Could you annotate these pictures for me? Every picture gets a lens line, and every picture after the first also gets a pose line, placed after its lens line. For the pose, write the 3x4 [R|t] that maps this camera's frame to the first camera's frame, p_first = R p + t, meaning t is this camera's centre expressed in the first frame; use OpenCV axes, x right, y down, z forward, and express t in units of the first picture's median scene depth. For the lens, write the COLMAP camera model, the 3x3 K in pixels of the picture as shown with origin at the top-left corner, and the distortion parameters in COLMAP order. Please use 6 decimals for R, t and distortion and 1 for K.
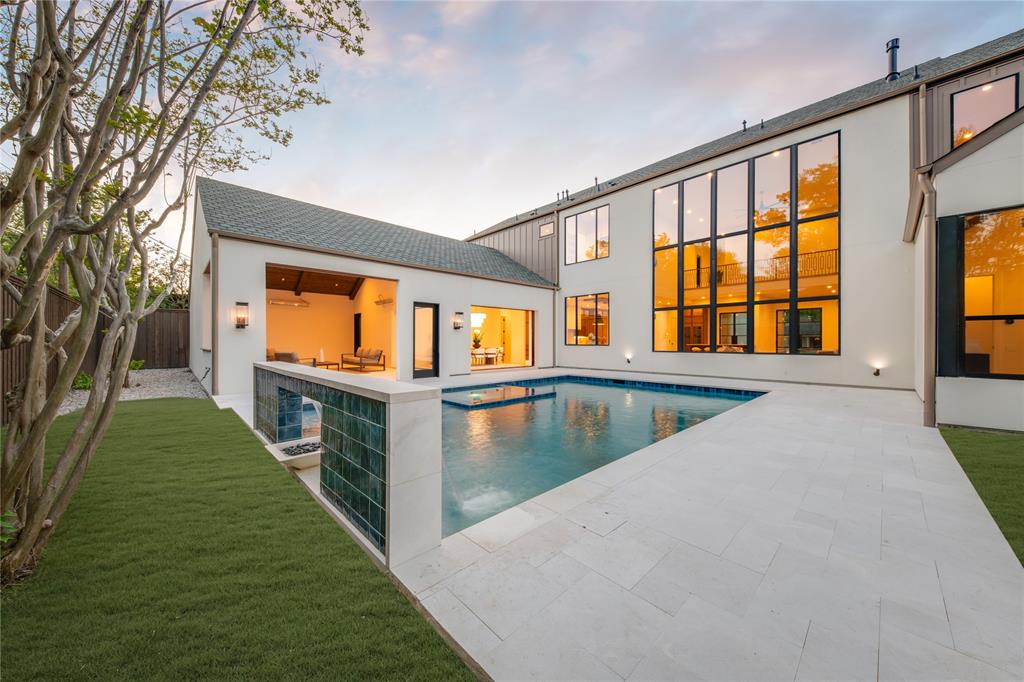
lens RADIAL K [[361.9, 0, 516.5], [0, 361.9, 340.7], [0, 0, 1]] dist [0.000595, -0.000855]
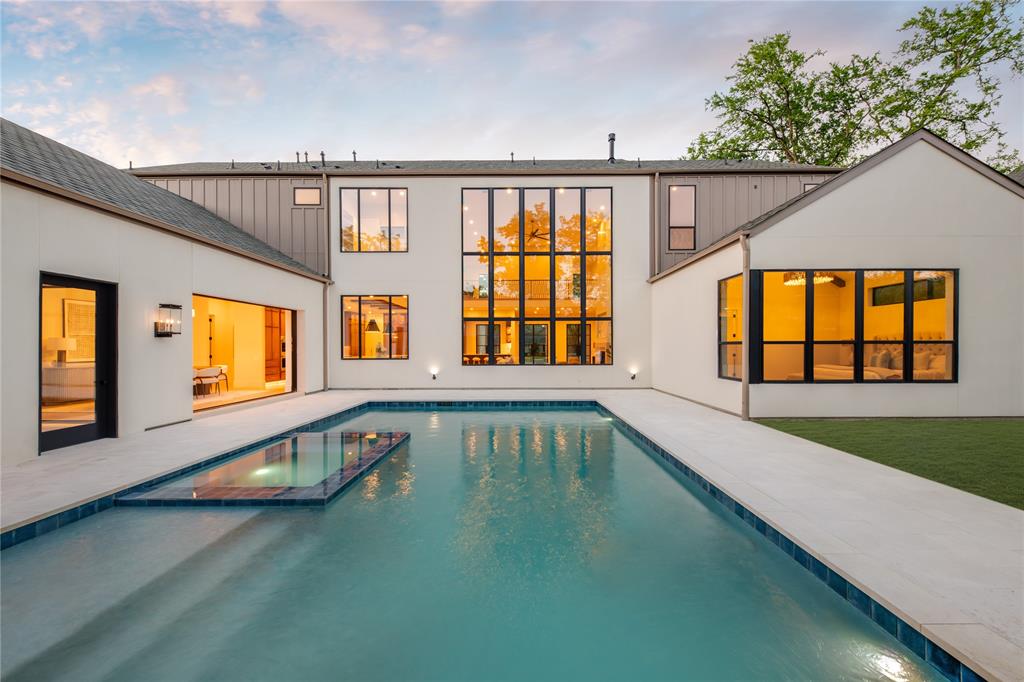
lens RADIAL K [[361.9, 0, 528.0], [0, 361.9, 348.6], [0, 0, 1]] dist [0.000595, -0.000855]
pose [[0.691014, -0.003877, 0.722831, -0.142028], [-0.000717, 0.999981, 0.006049, -0.015193], [-0.722841, -0.004698, 0.690999, 0.212372]]
